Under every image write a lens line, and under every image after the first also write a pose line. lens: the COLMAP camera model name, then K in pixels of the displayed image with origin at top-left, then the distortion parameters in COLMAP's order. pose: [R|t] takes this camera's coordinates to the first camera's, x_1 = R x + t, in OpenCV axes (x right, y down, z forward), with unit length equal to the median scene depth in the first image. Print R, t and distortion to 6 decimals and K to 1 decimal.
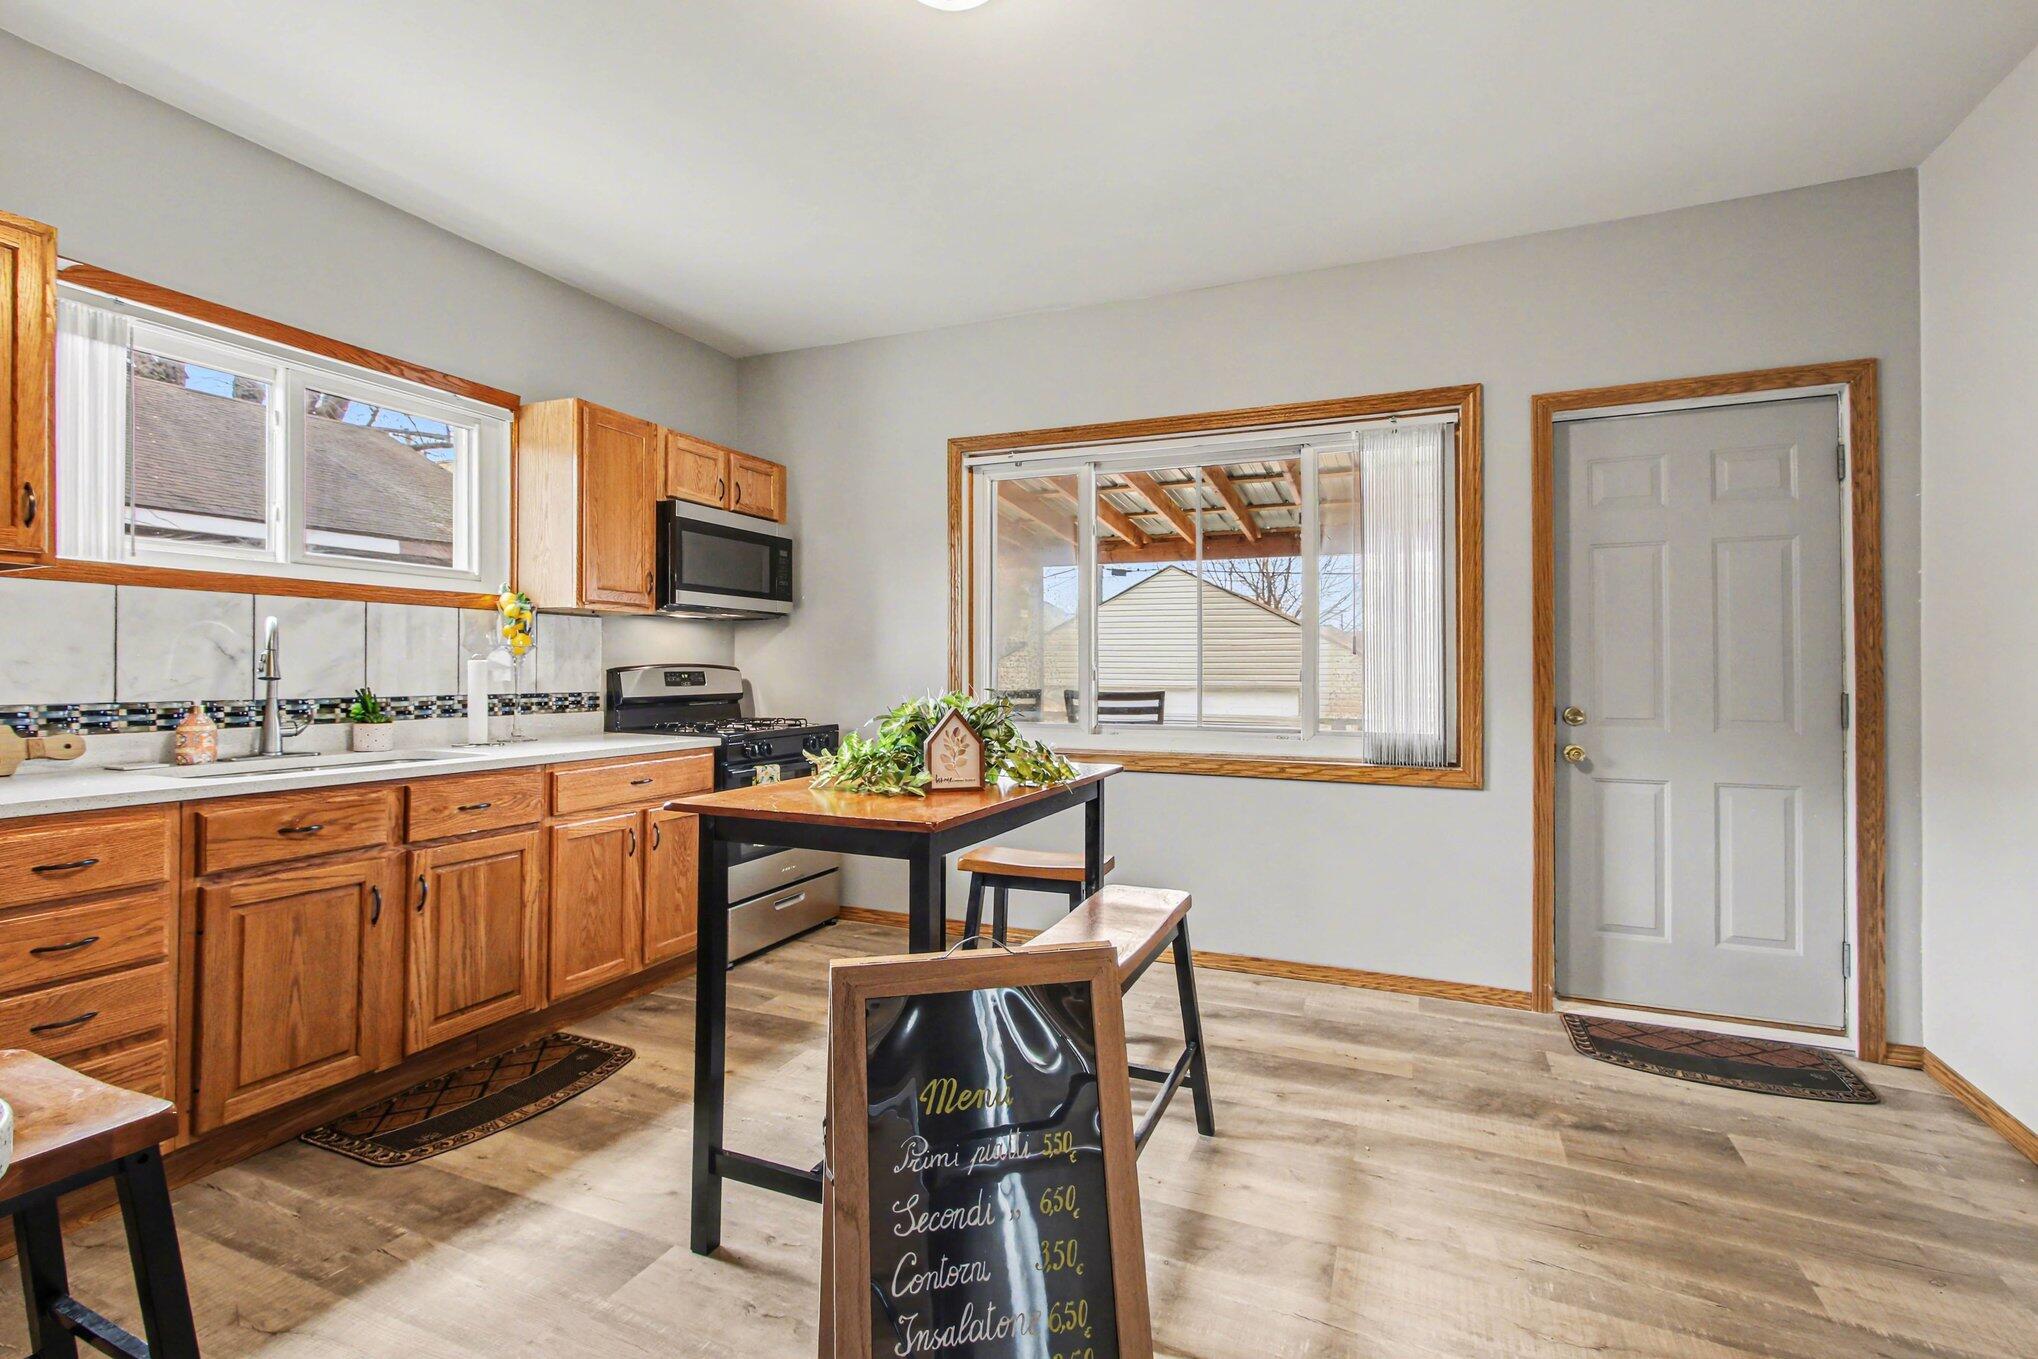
lens RADIAL K [[926.3, 0, 1016.9], [0, 926.3, 670.3], [0, 0, 1]] dist [0.002795, 0.000161]
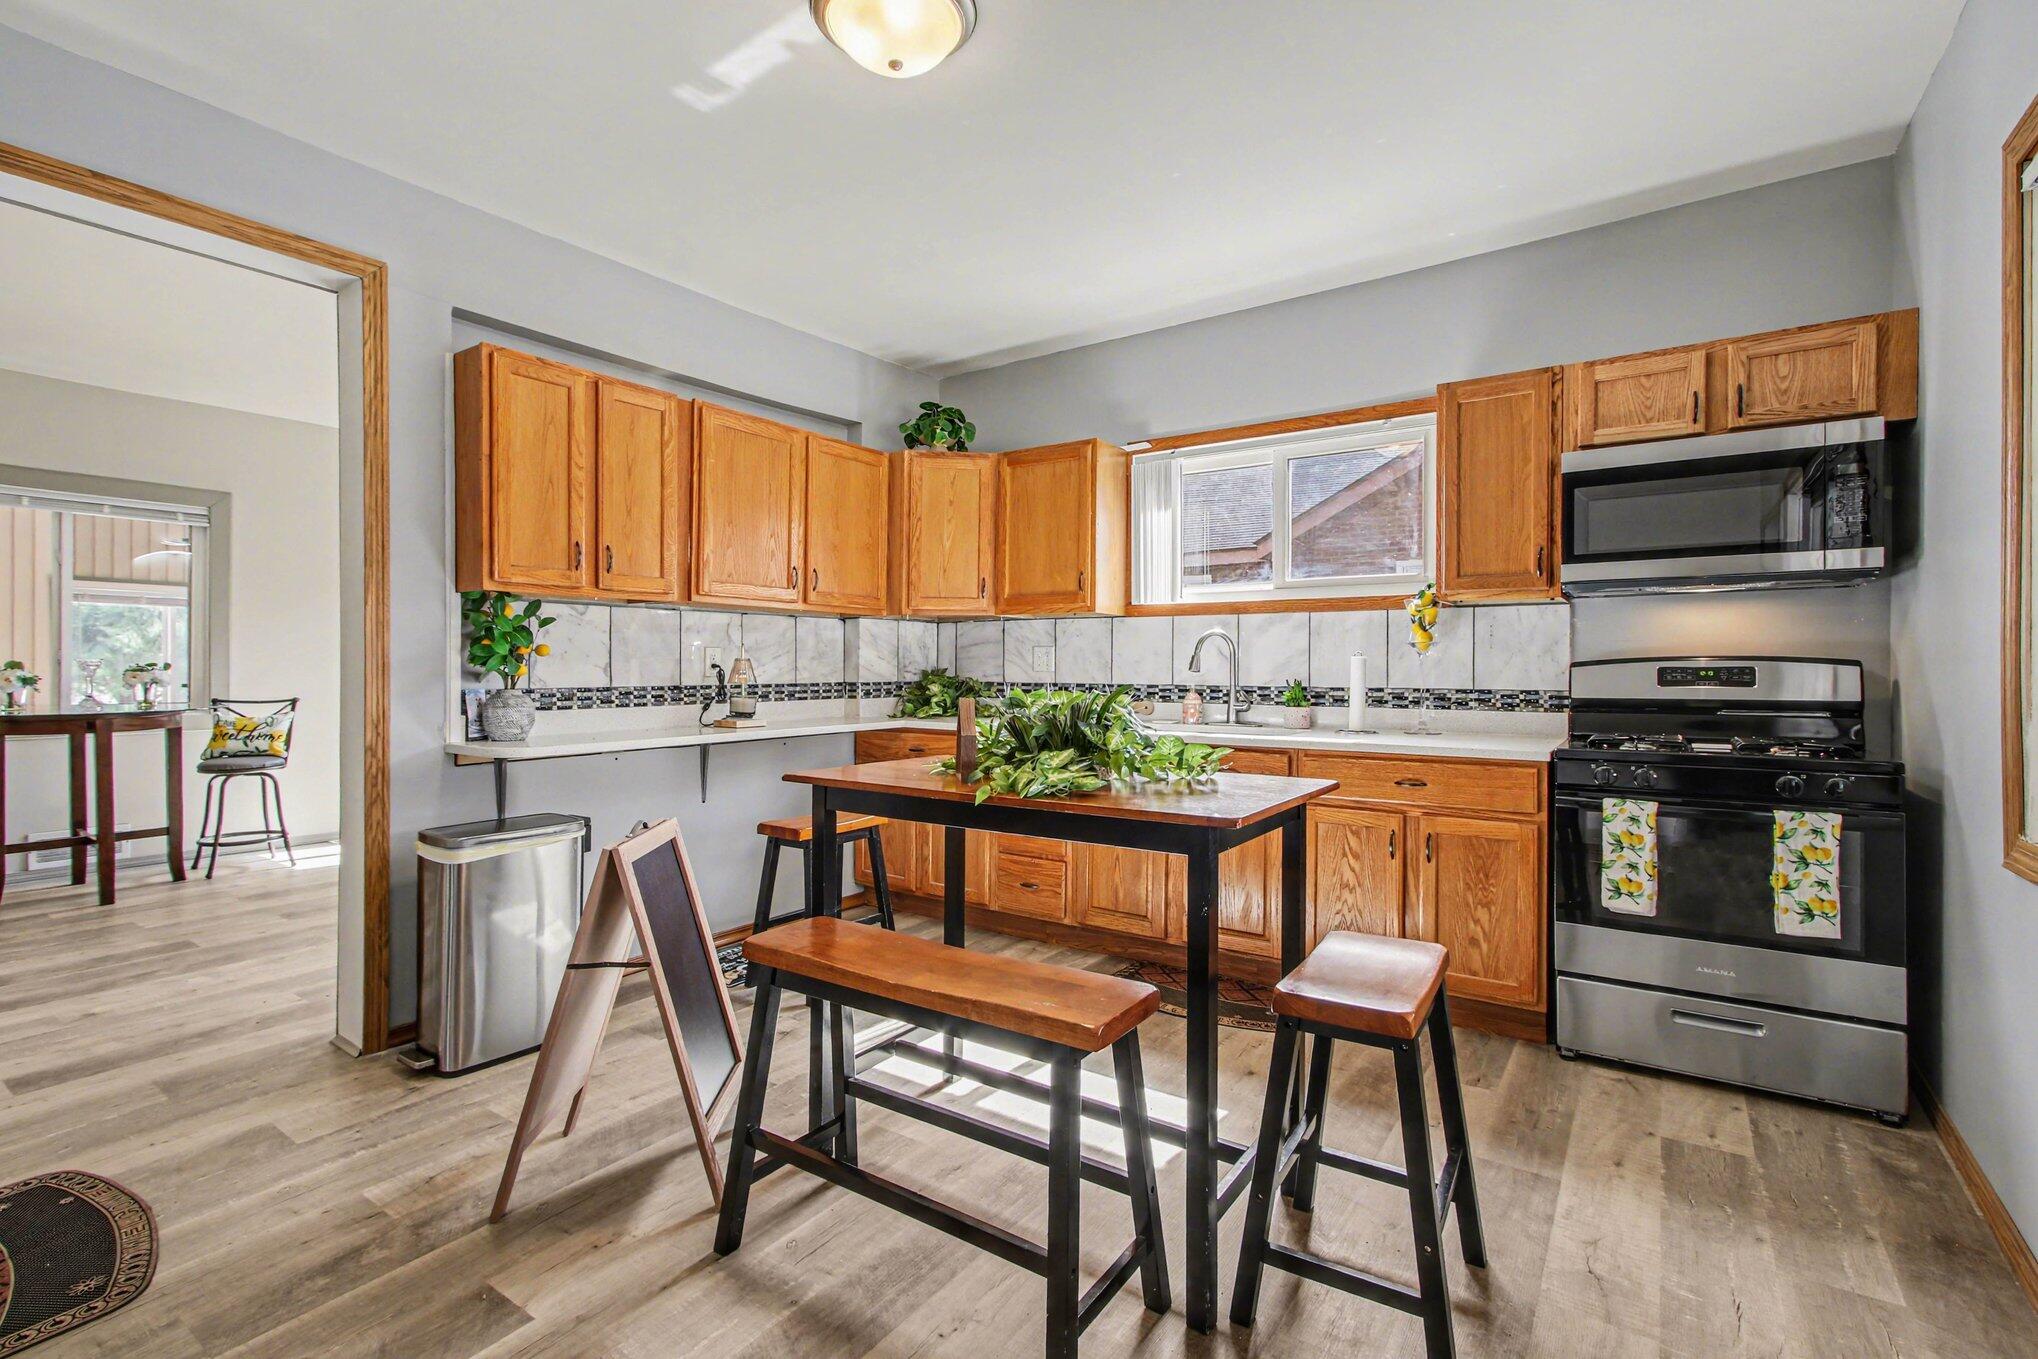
lens RADIAL K [[926.3, 0, 1019.4], [0, 926.3, 670.6], [0, 0, 1]] dist [0.002795, 0.000161]
pose [[-0.198032, 0.000674, -0.980195, 0.582772], [-0.001993, 0.999997, 0.001091, 0.005833], [0.980193, 0.002169, -0.198031, 0.792050]]
